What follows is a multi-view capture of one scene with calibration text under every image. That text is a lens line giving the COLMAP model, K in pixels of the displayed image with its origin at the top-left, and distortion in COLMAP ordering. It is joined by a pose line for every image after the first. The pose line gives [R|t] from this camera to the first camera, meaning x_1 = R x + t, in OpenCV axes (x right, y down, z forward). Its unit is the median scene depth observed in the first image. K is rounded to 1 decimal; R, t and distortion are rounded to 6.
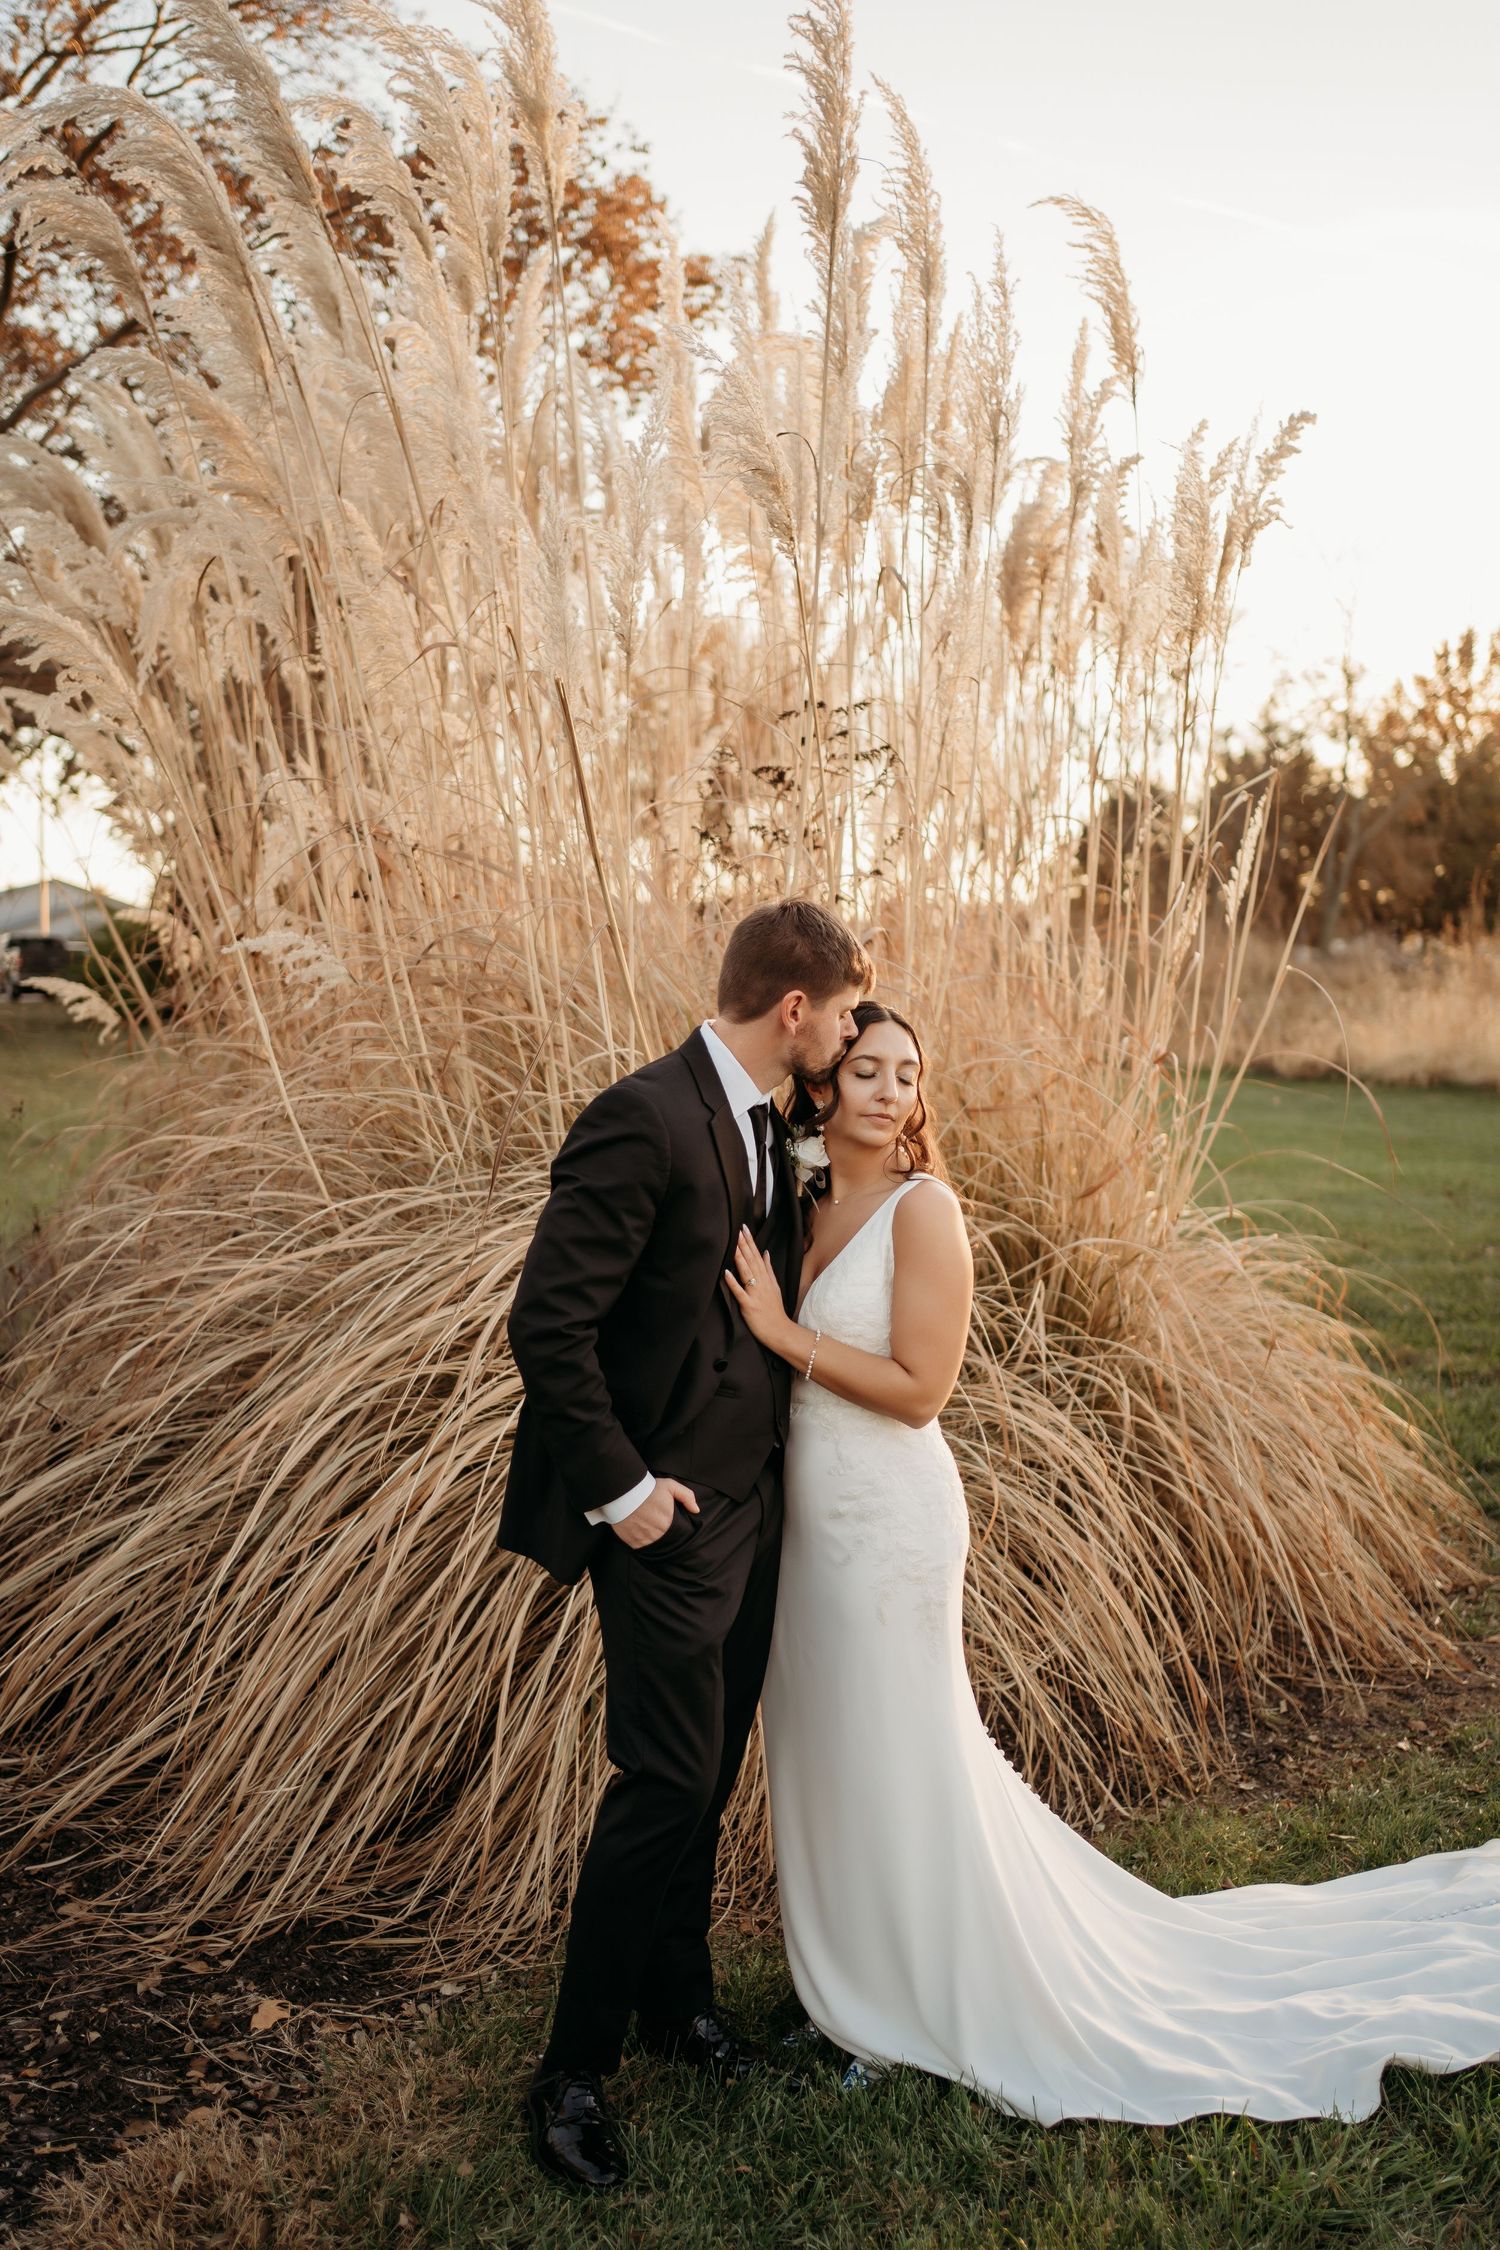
lens RADIAL K [[2289.9, 0, 750.5], [0, 2289.9, 1187.5], [0, 0, 1]] dist [-0.021044, 0.190586]
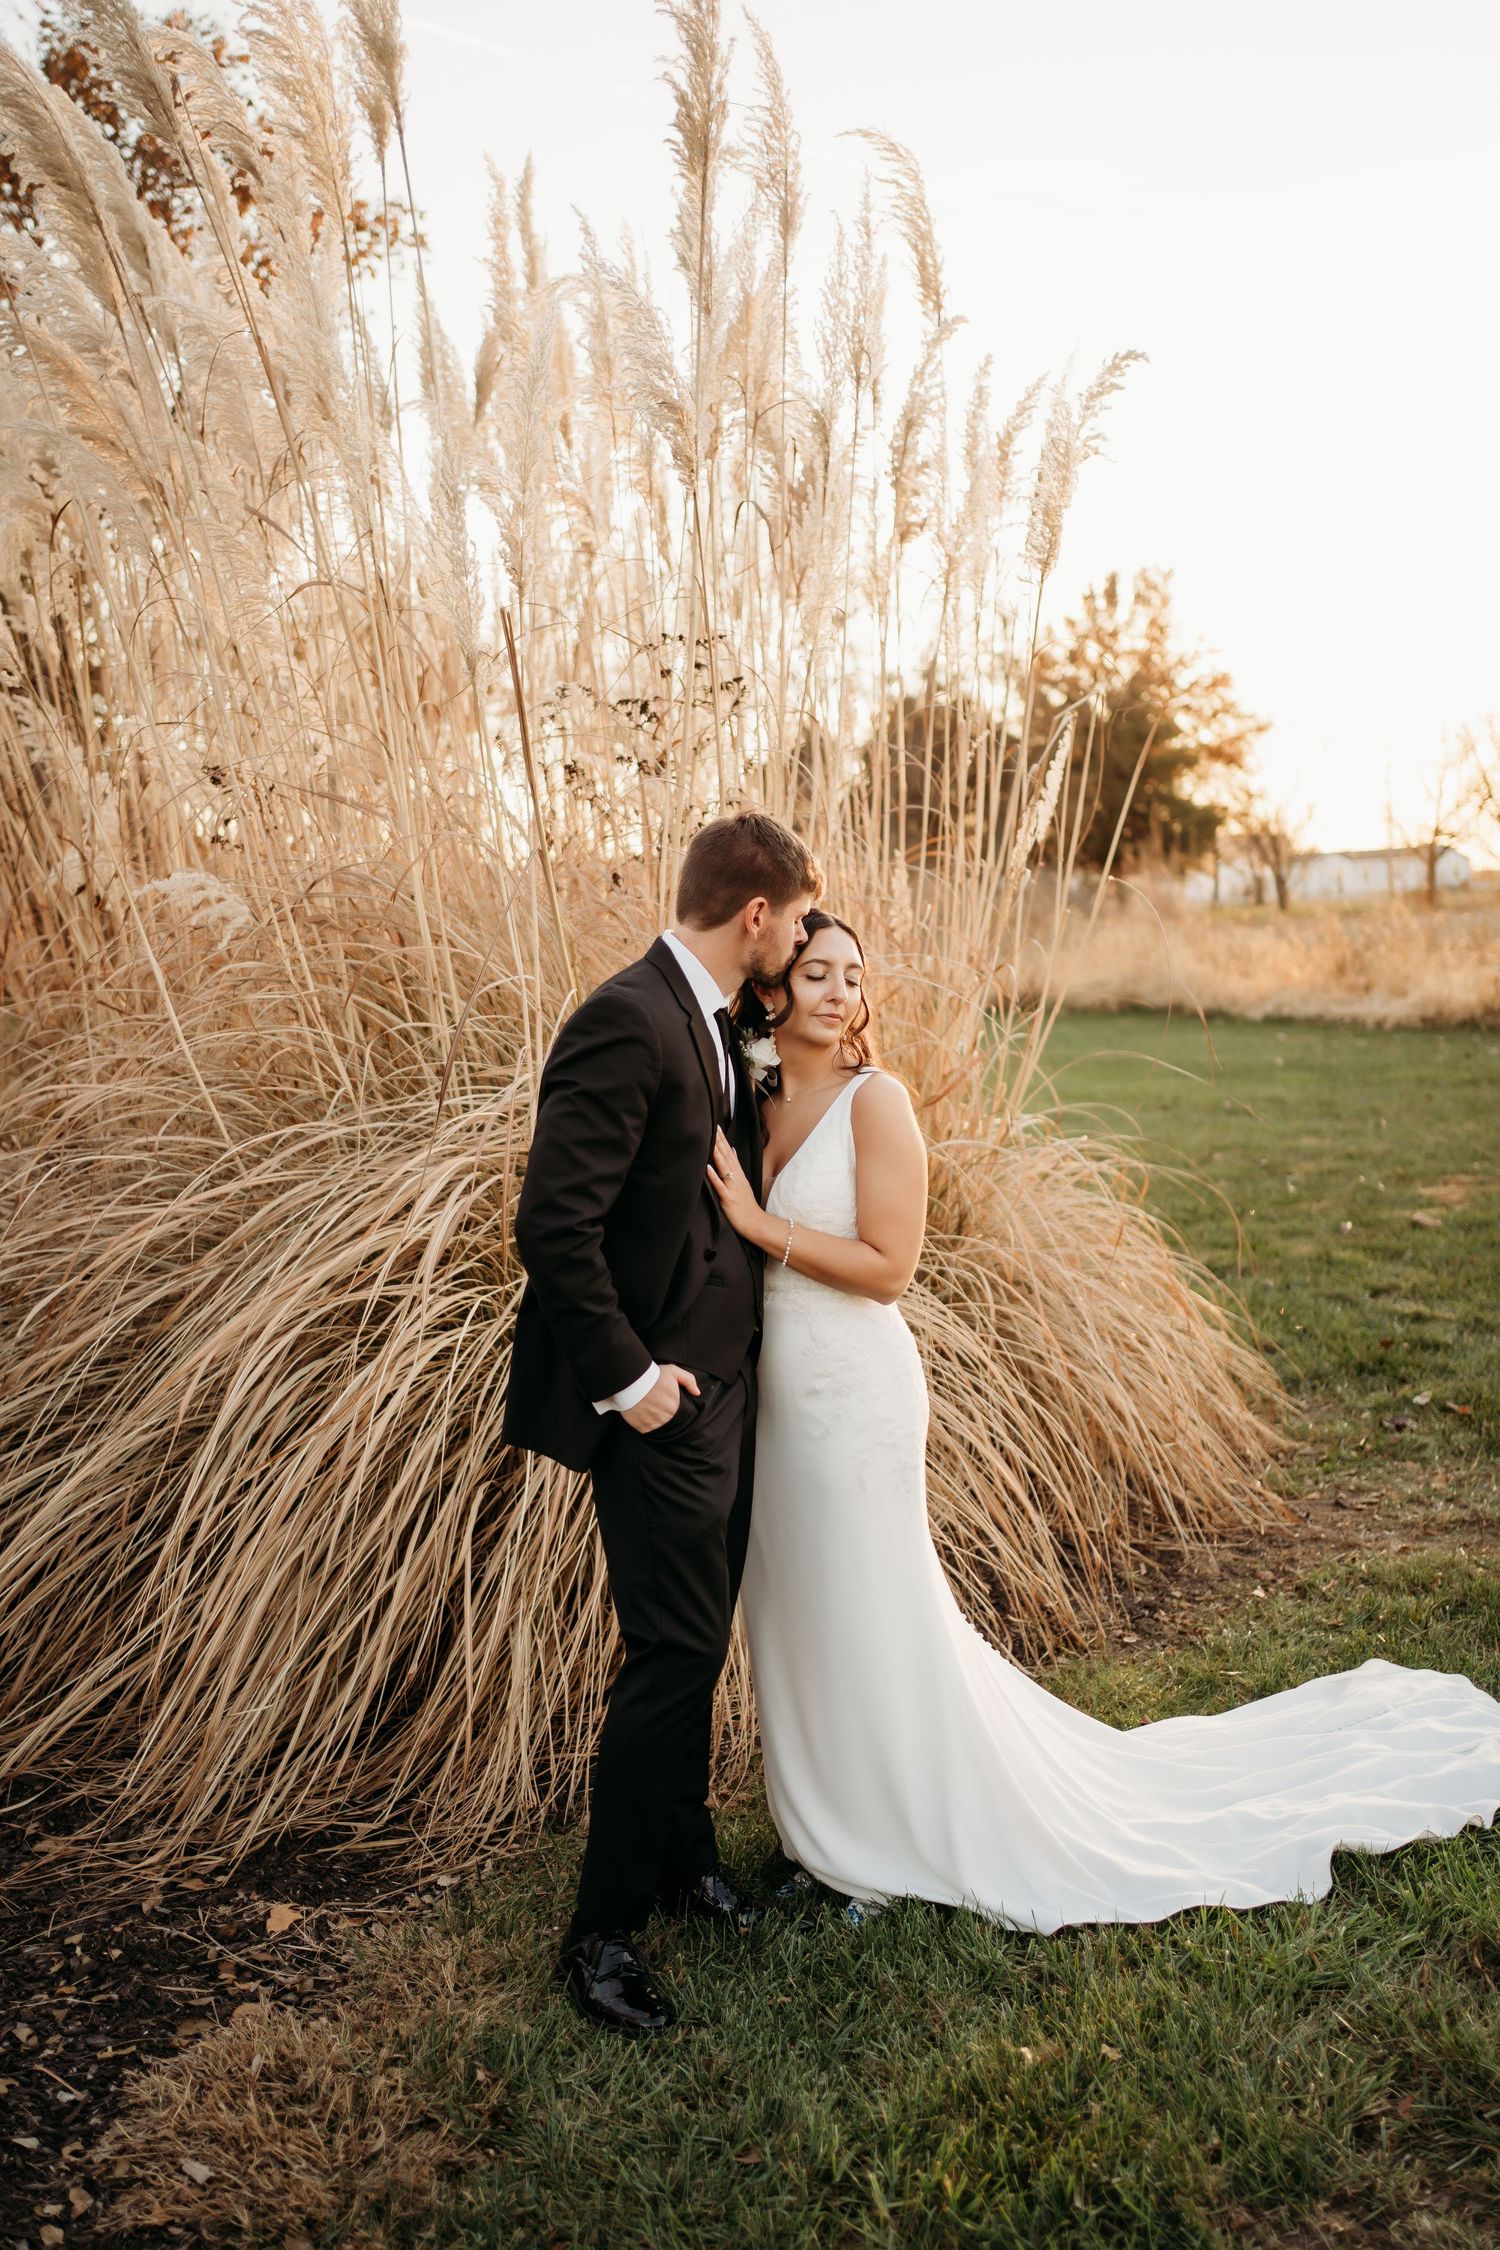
lens RADIAL K [[2289.9, 0, 750.5], [0, 2289.9, 1187.5], [0, 0, 1]] dist [-0.021044, 0.190586]
pose [[0.988793, -0.057799, 0.137650, -0.122426], [0.055152, 0.998214, 0.022968, 0.020522], [-0.138732, -0.015118, 0.990215, -0.042888]]
